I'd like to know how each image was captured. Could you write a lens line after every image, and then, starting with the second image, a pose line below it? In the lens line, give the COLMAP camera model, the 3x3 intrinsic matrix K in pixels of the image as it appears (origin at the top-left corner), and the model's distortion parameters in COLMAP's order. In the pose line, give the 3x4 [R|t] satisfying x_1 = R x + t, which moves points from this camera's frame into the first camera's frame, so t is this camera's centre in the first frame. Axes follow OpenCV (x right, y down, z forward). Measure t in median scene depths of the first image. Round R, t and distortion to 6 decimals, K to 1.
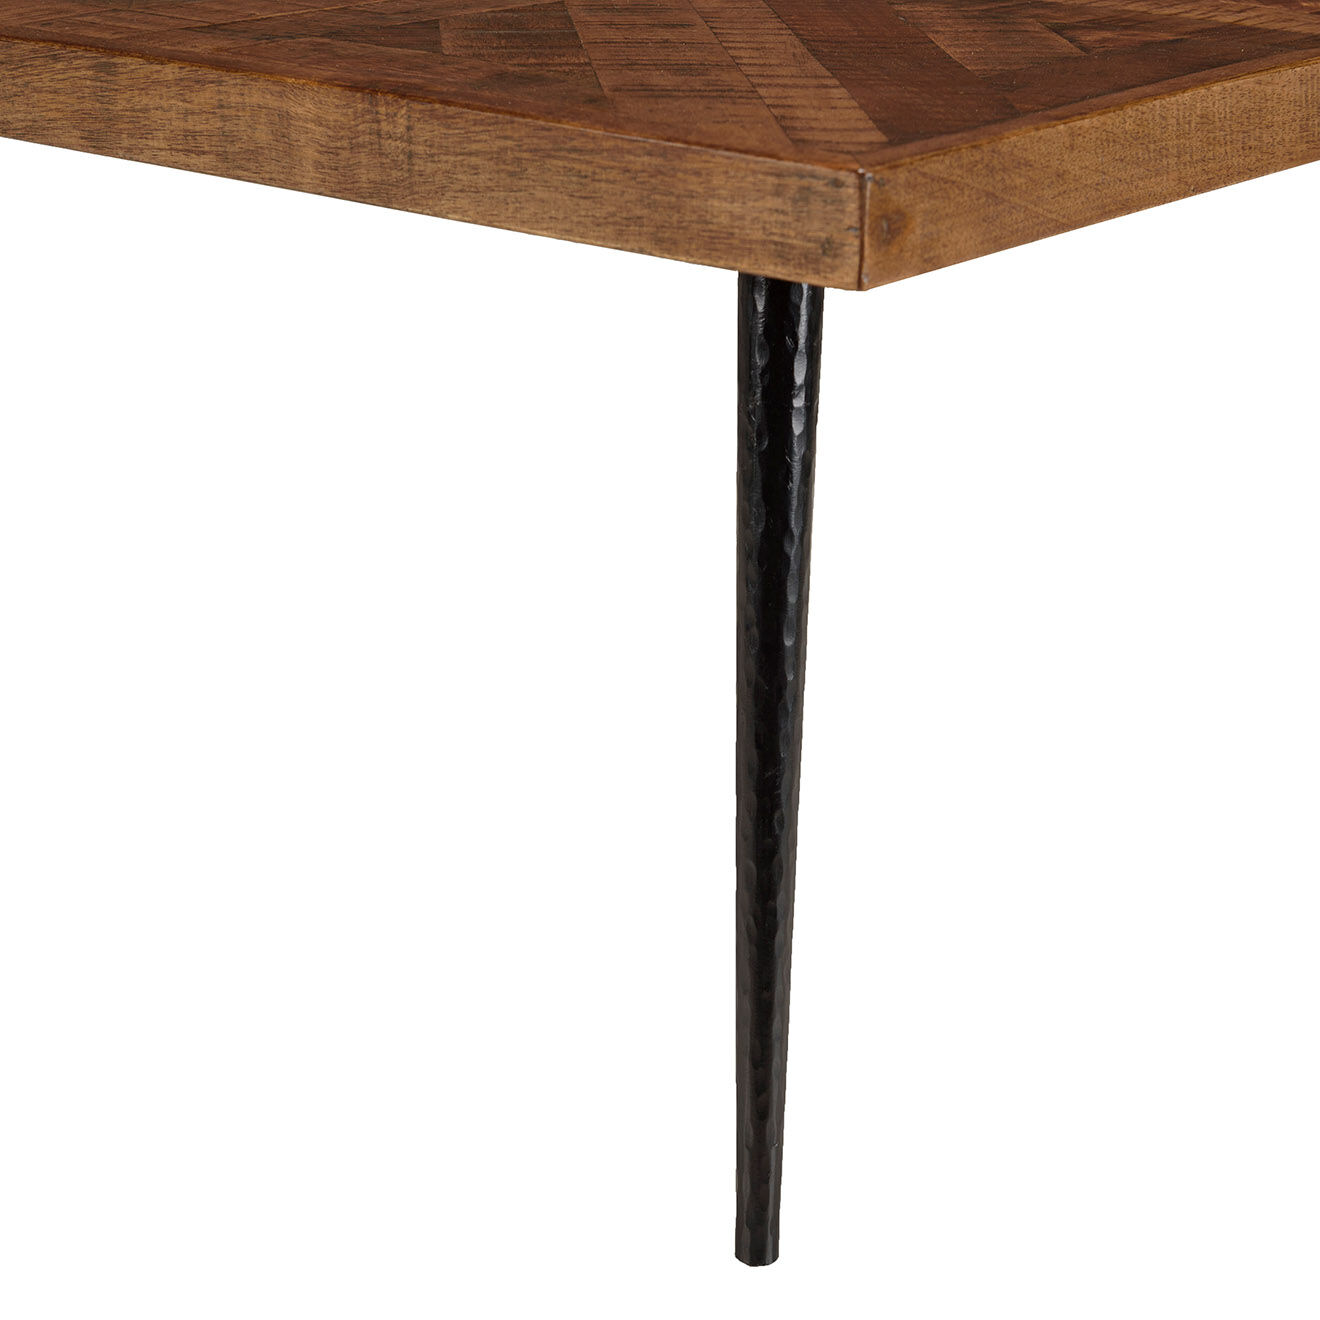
lens RADIAL K [[4034.5, 0, 660.7], [0, 4034.5, 659.1], [0, 0, 1]] dist [-0.138540, 0.000000]
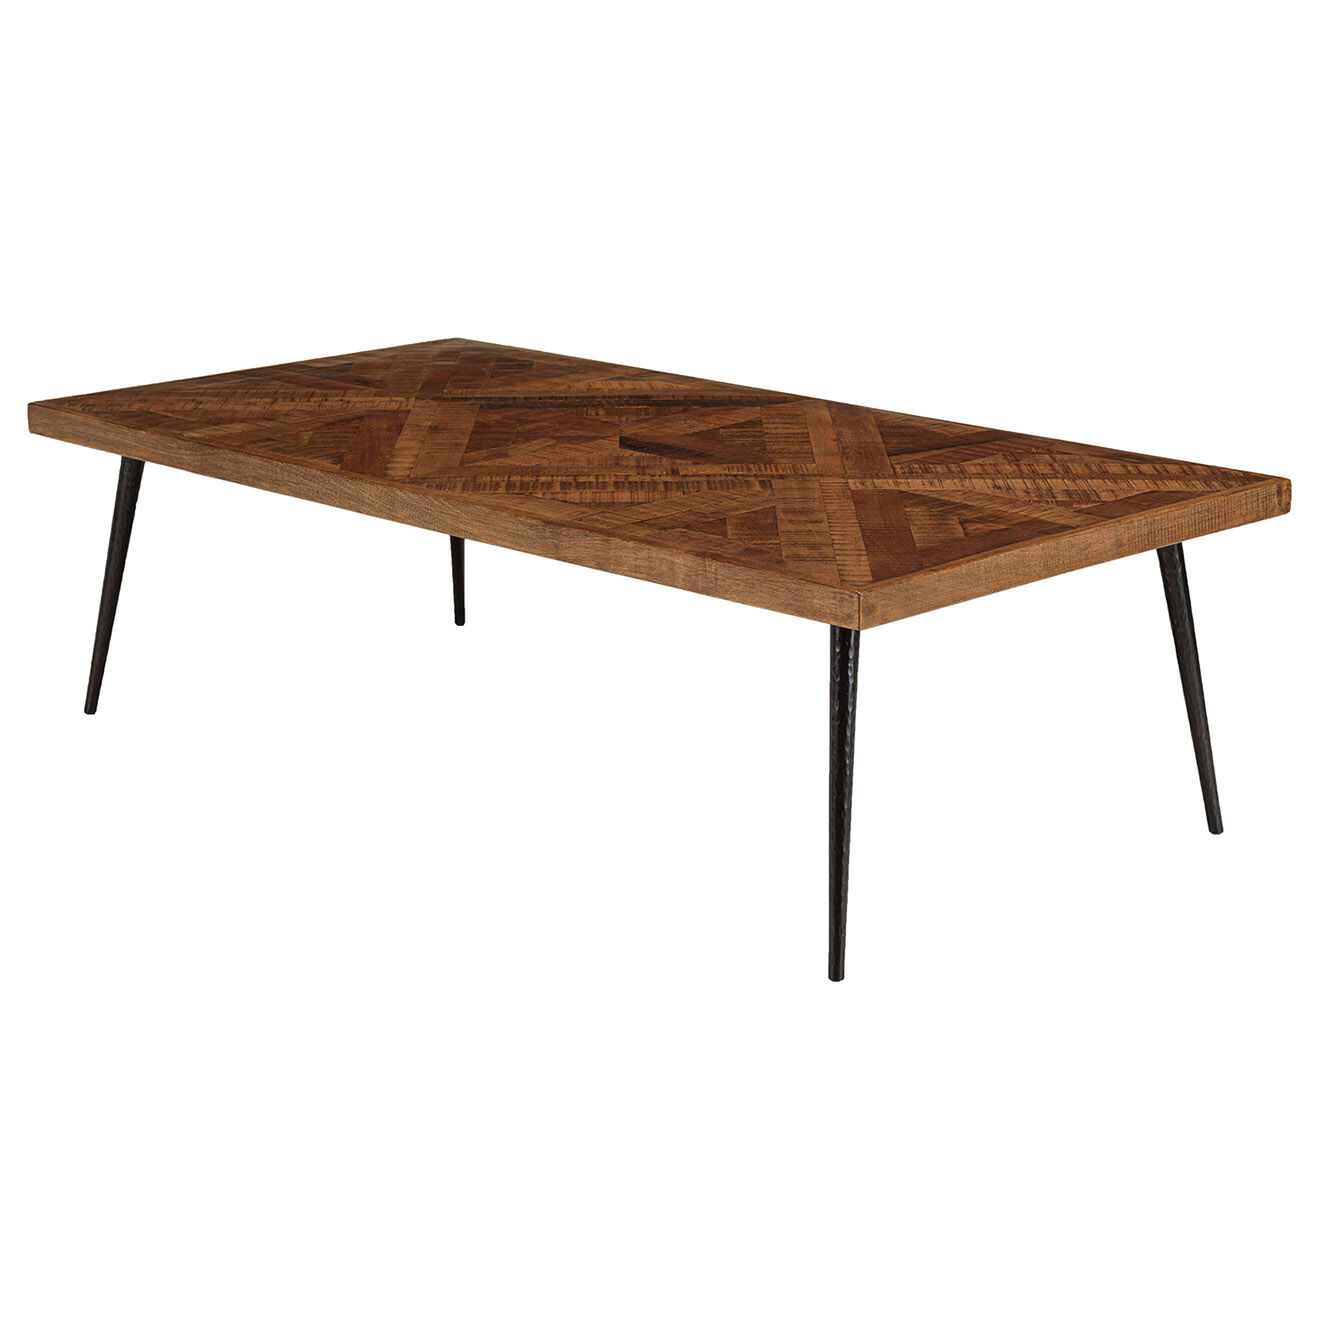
lens RADIAL K [[7957.4, 0, 660.2], [0, 7957.4, 659.7], [0, 0, 1]] dist [0.453910, 0.000000]
pose [[0.998165, 0.013134, -0.059109, 0.233932], [-0.016693, 0.998051, -0.060128, 0.275138], [0.058204, 0.061004, 0.996439, -4.646597]]
